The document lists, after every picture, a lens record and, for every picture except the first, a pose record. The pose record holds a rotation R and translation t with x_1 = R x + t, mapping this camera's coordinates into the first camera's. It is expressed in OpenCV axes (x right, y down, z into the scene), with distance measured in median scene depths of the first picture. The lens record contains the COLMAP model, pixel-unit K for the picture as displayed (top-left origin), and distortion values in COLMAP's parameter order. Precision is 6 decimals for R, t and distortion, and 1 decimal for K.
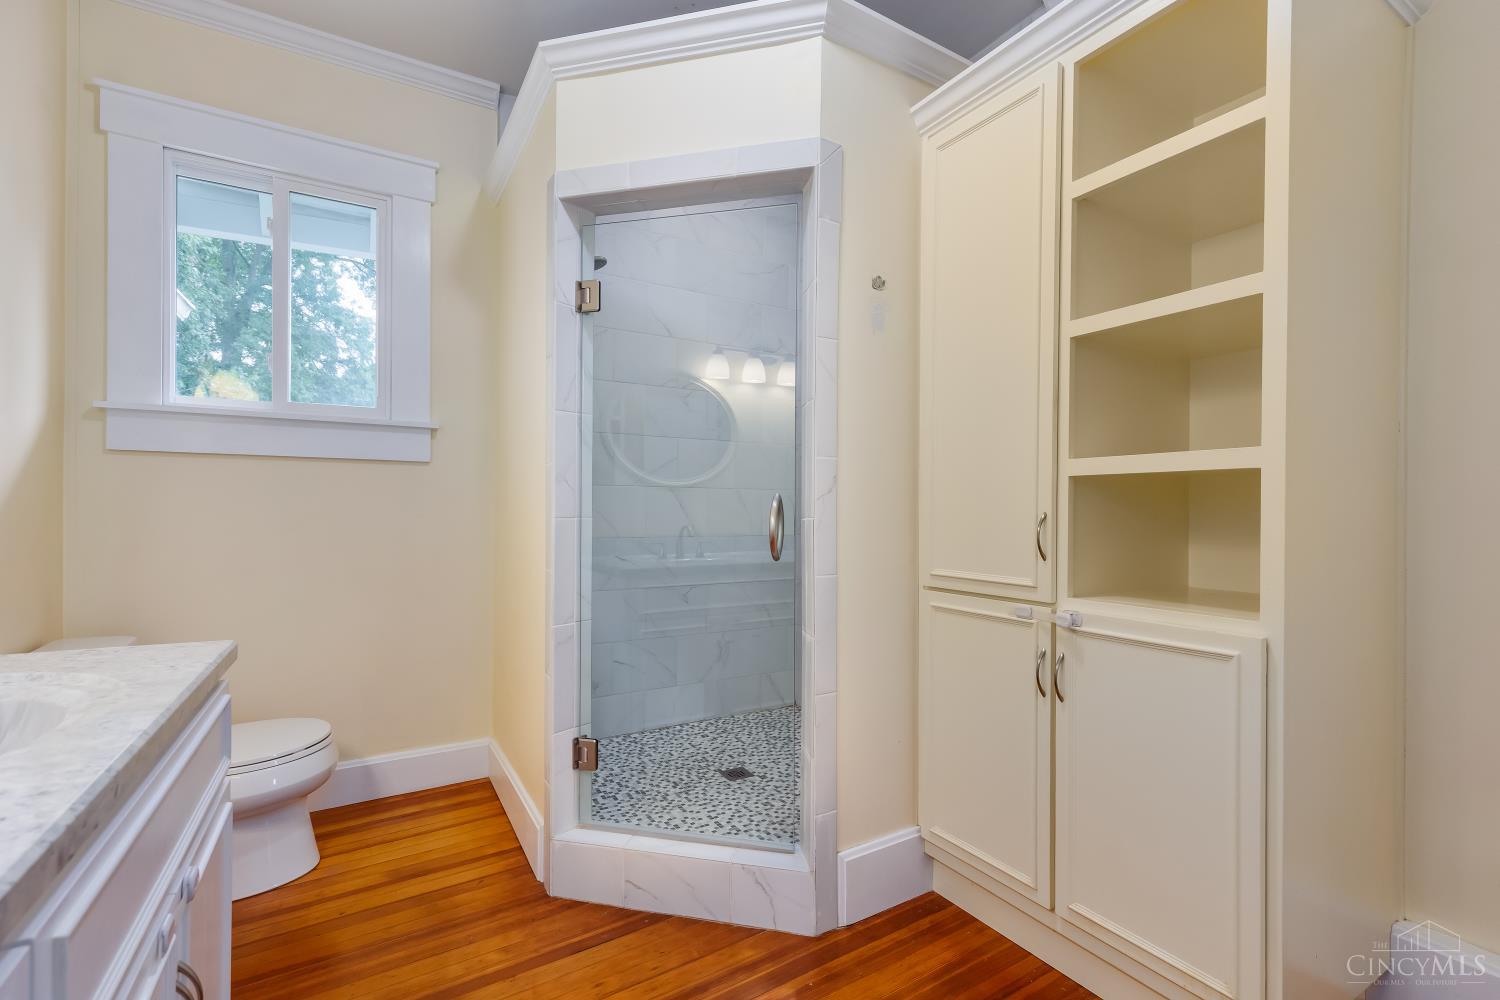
lens RADIAL K [[673.8, 0, 767.0], [0, 673.8, 504.5], [0, 0, 1]] dist [0.002839, -0.000009]
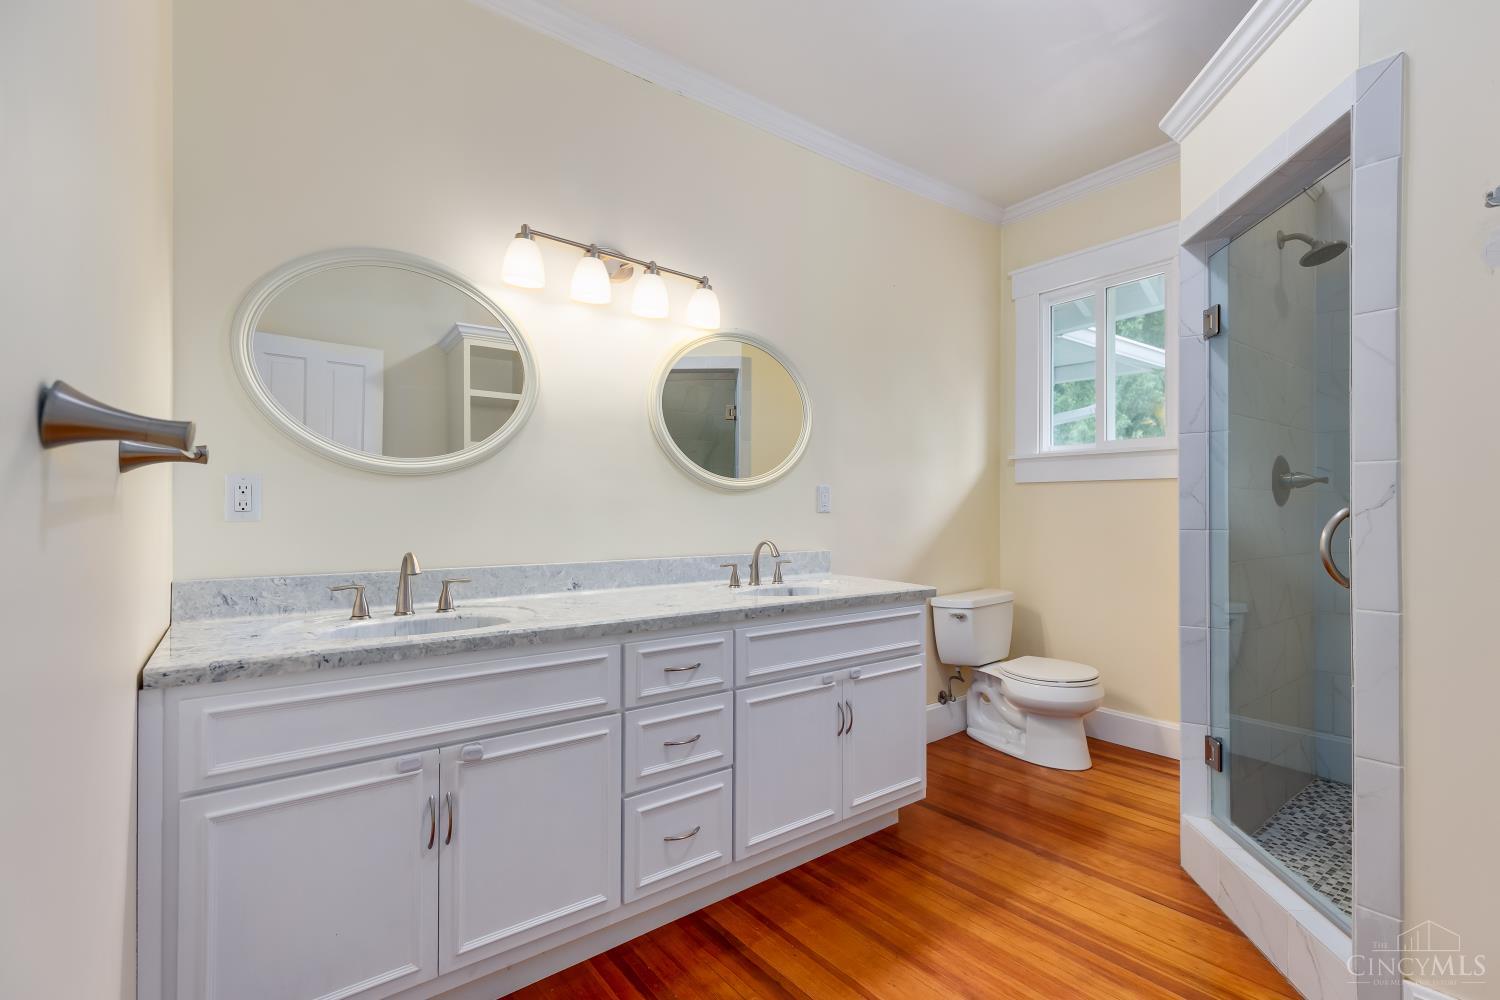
lens RADIAL K [[673.8, 0, 767.0], [0, 673.8, 504.5], [0, 0, 1]] dist [0.002839, -0.000009]
pose [[0.125560, -0.010317, -0.992032, 0.699311], [0.002405, 0.999946, -0.010095, -0.011823], [0.992083, -0.001119, 0.125578, 0.169257]]
